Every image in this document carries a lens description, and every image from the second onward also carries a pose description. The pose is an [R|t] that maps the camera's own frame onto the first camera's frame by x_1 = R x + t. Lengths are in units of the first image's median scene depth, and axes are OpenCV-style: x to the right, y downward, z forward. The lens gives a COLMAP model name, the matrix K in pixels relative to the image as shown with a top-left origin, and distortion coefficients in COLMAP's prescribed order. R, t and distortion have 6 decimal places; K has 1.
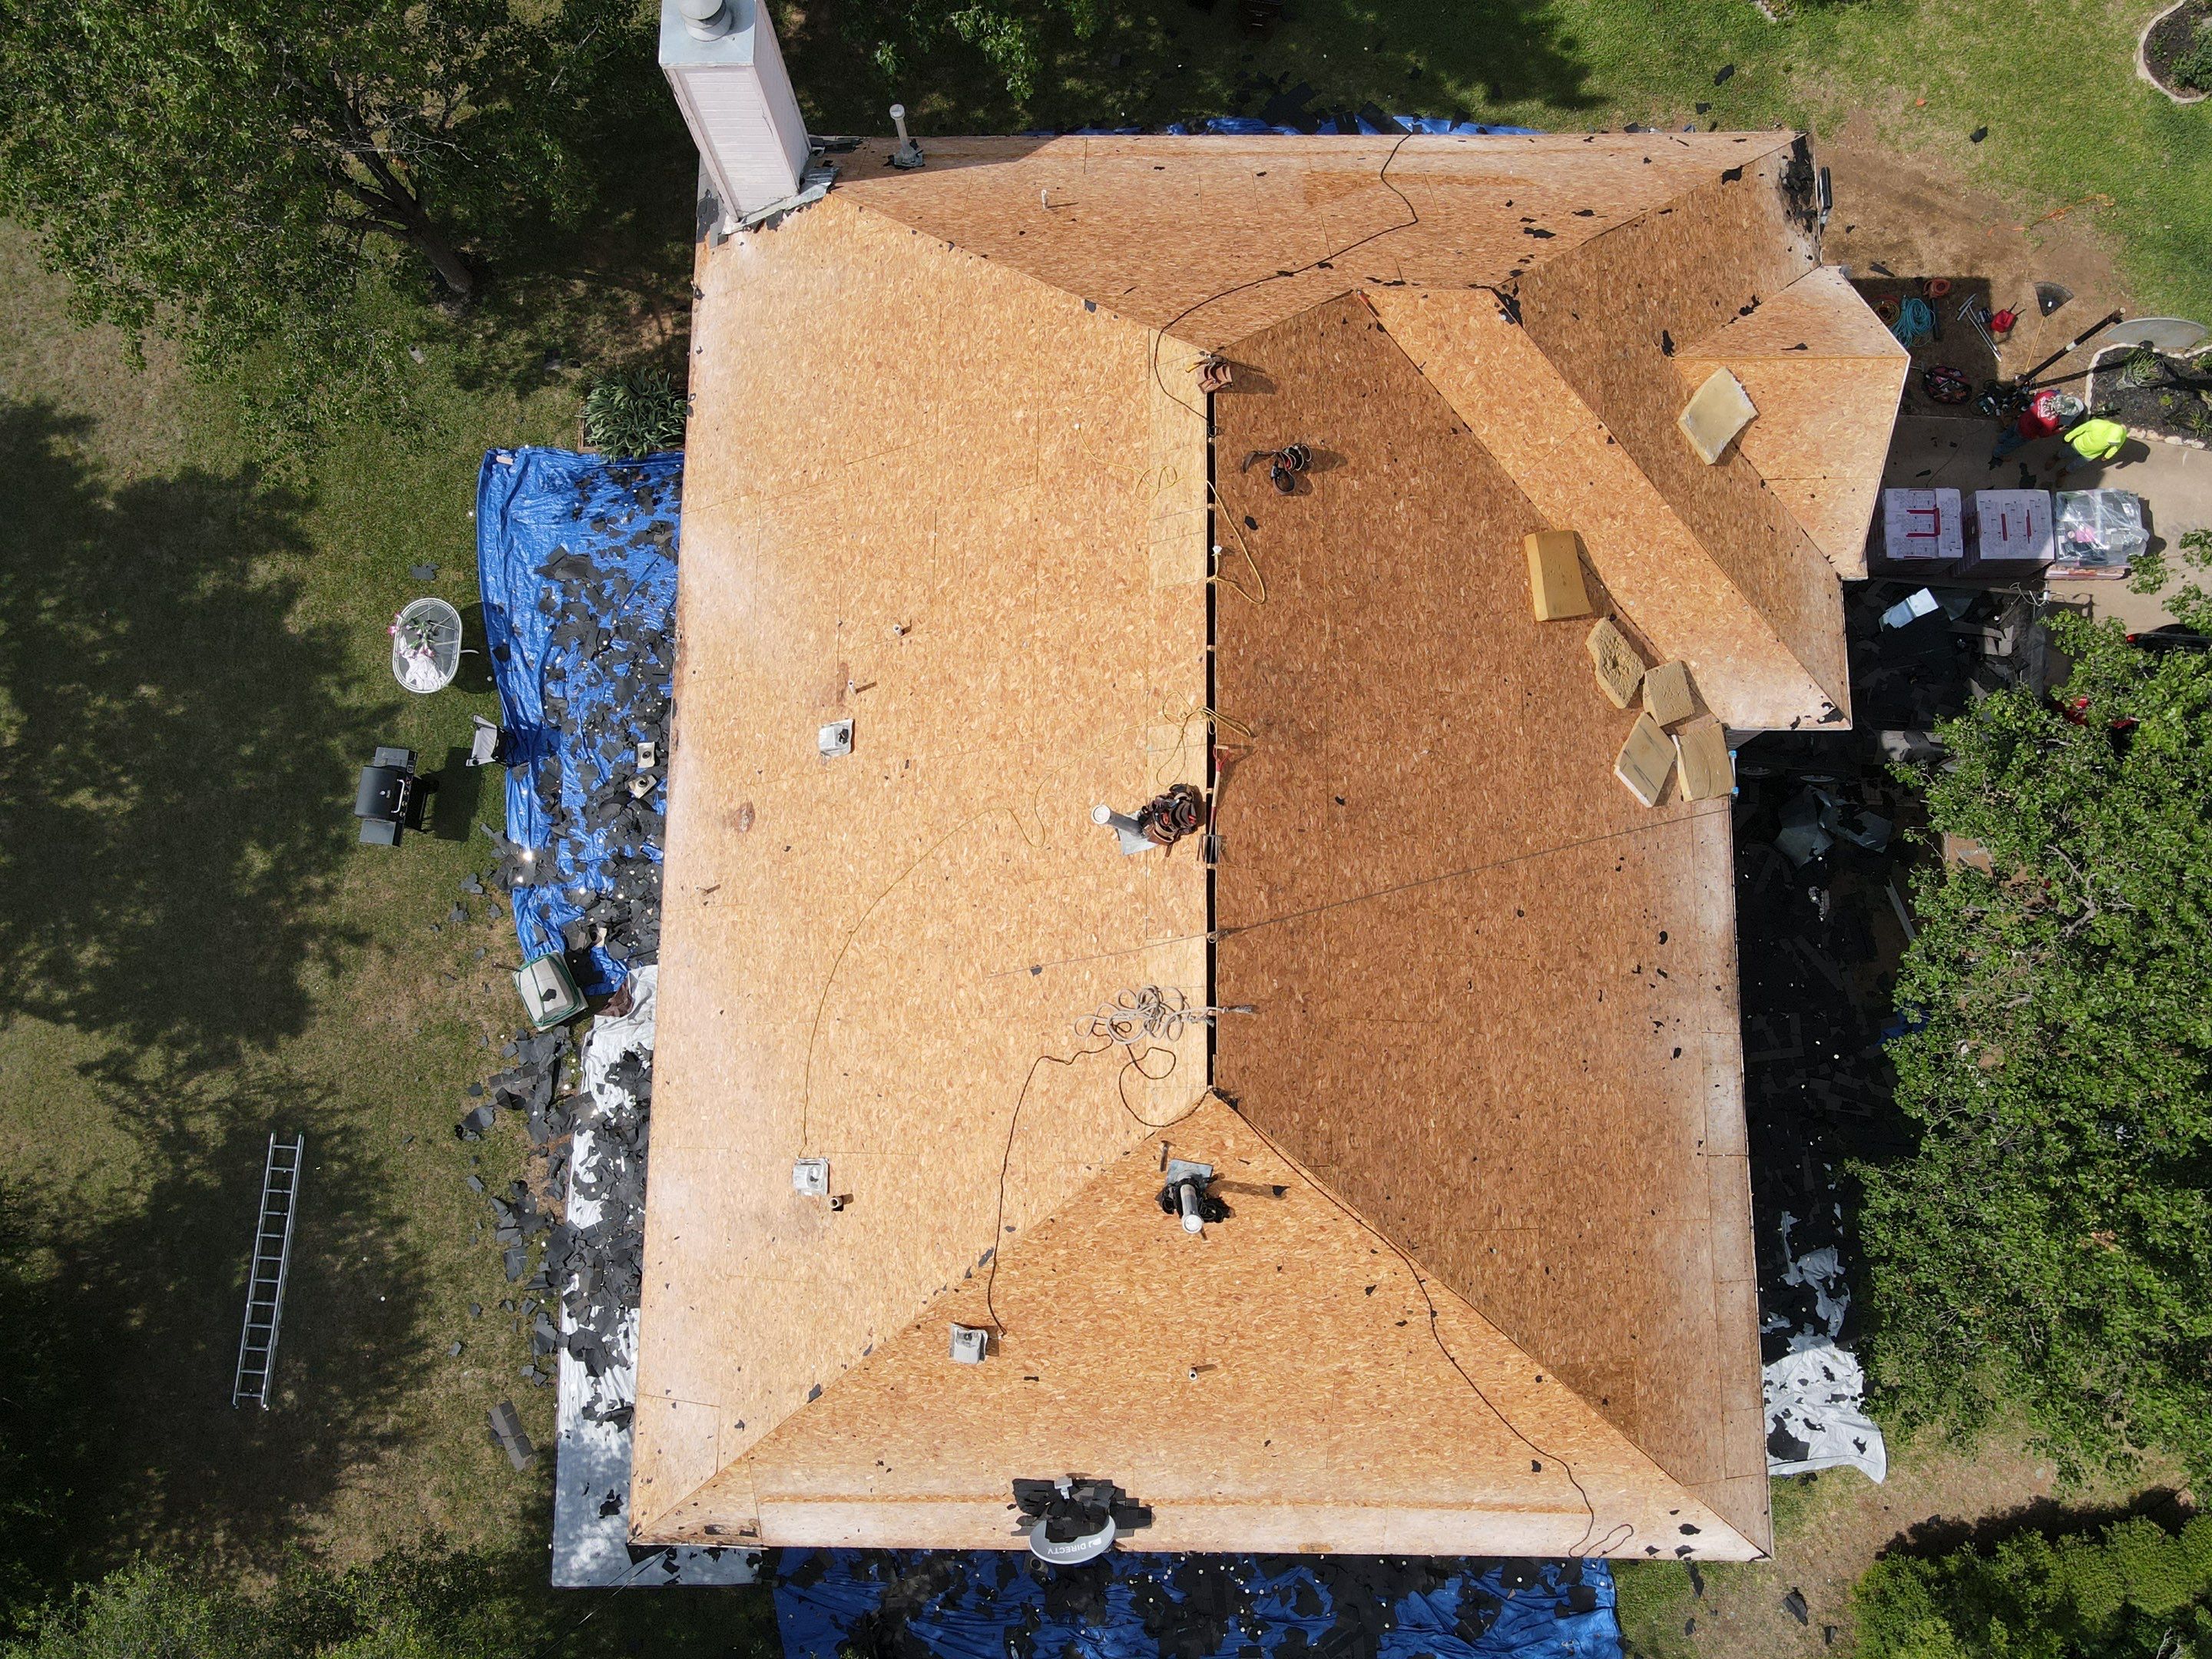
lens RADIAL K [[1663.6, 0, 1107.2], [0, 1663.6, 850.1], [0, 0, 1]] dist [0.008927, 0.017226]
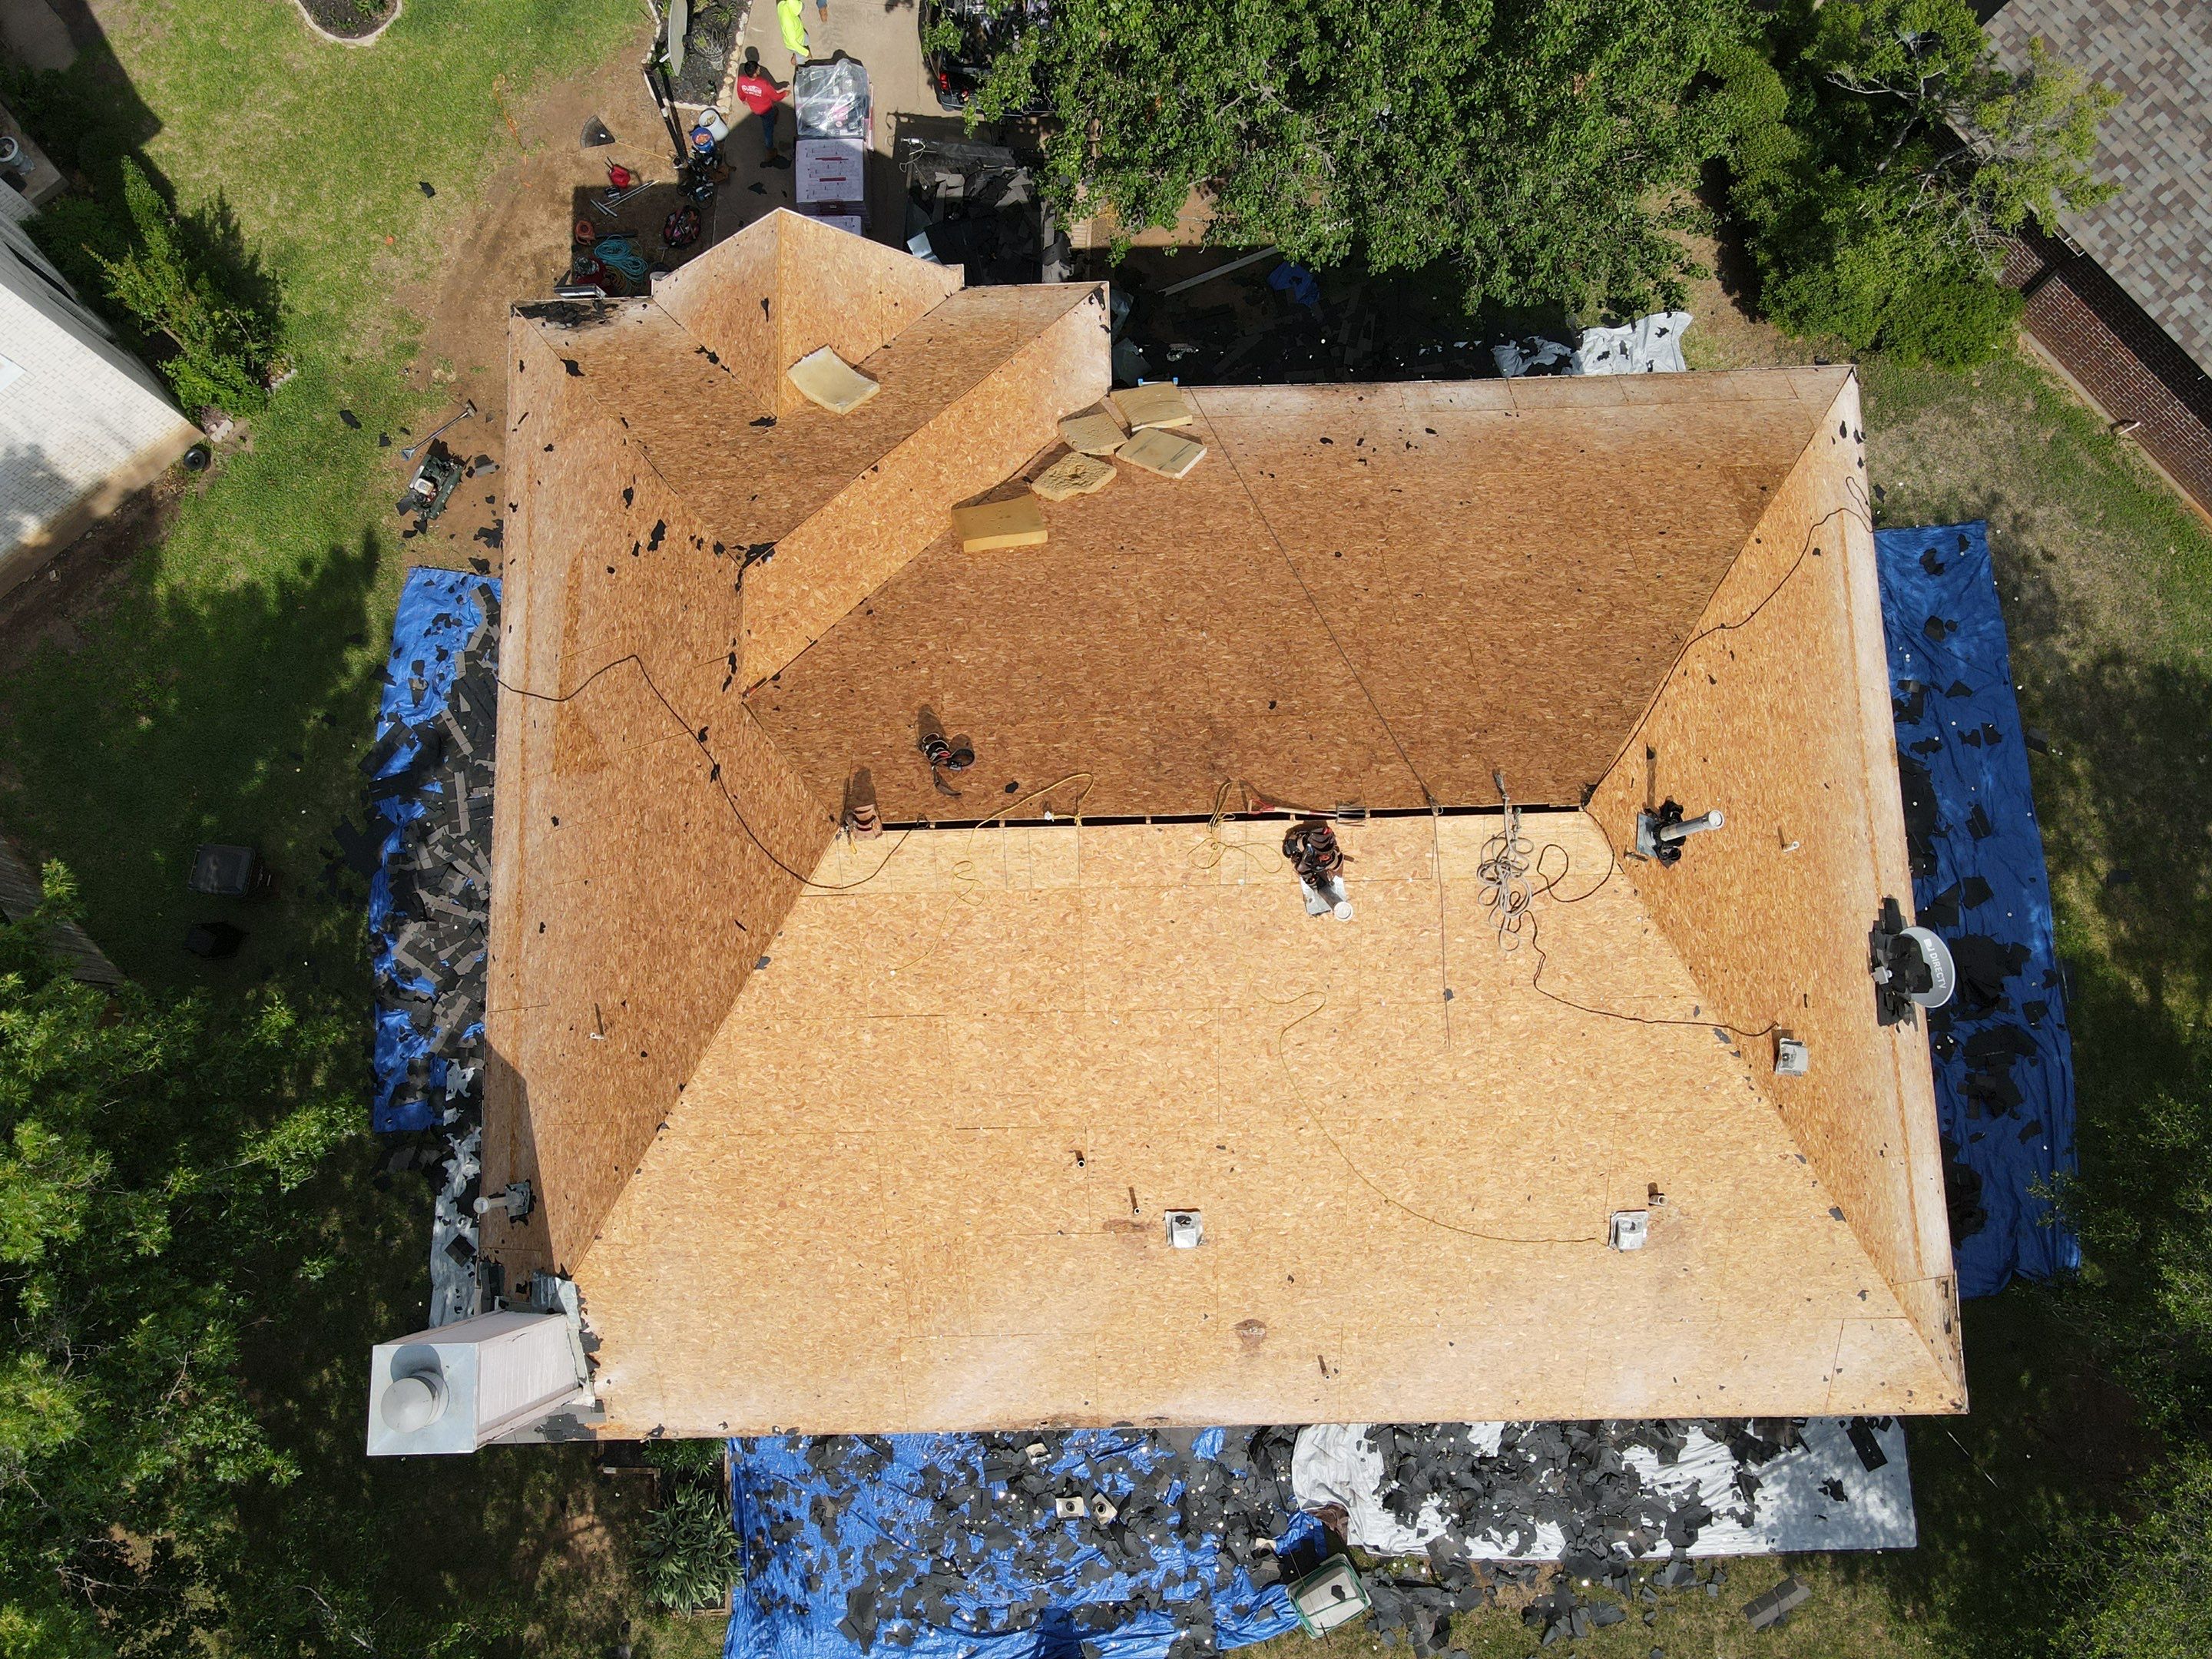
lens RADIAL K [[1663.6, 0, 1100.8], [0, 1663.6, 836.9], [0, 0, 1]] dist [0.008927, 0.017226]
pose [[-0.031244, -0.982455, 0.183865, -0.105937], [0.989489, -0.004418, 0.144540, -0.235612], [-0.141191, 0.186448, 0.972266, 0.017583]]
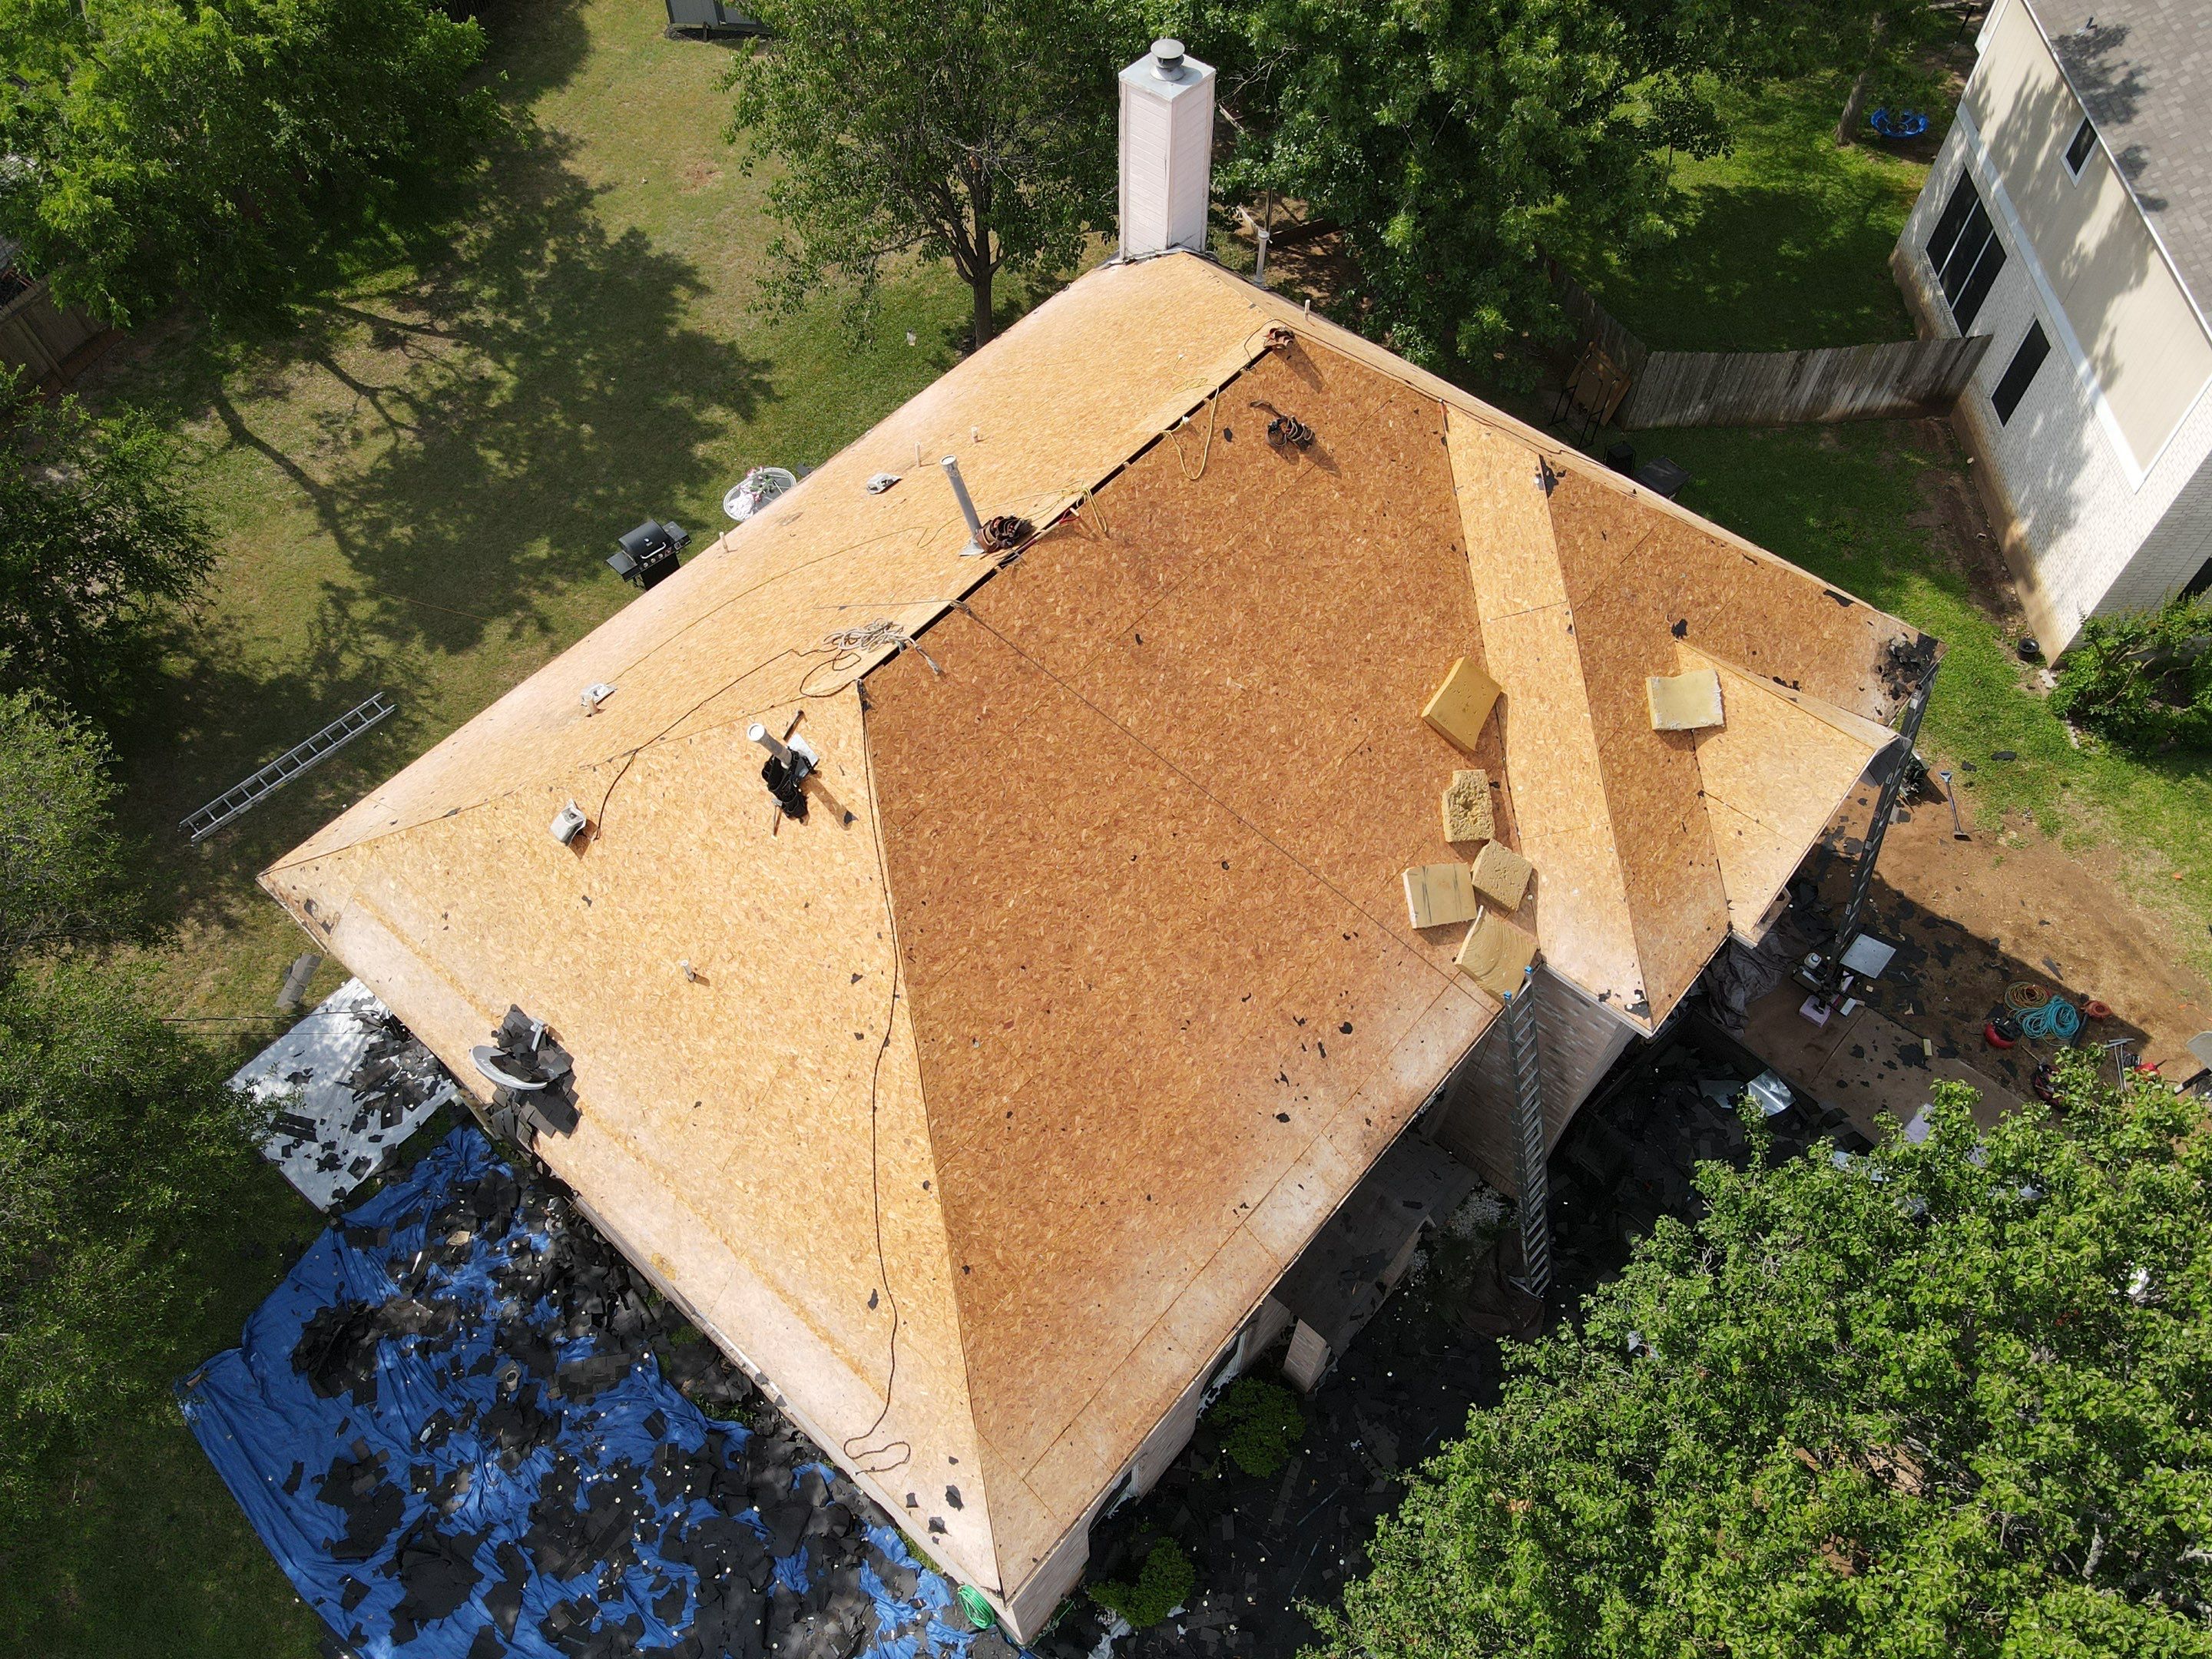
lens RADIAL K [[1663.6, 0, 1101.8], [0, 1663.6, 841.9], [0, 0, 1]] dist [0.008927, 0.017226]
pose [[0.759665, 0.545756, -0.353637, 0.484922], [-0.642577, 0.713574, -0.279117, 0.323713], [0.100017, 0.439274, 0.892768, 0.053045]]
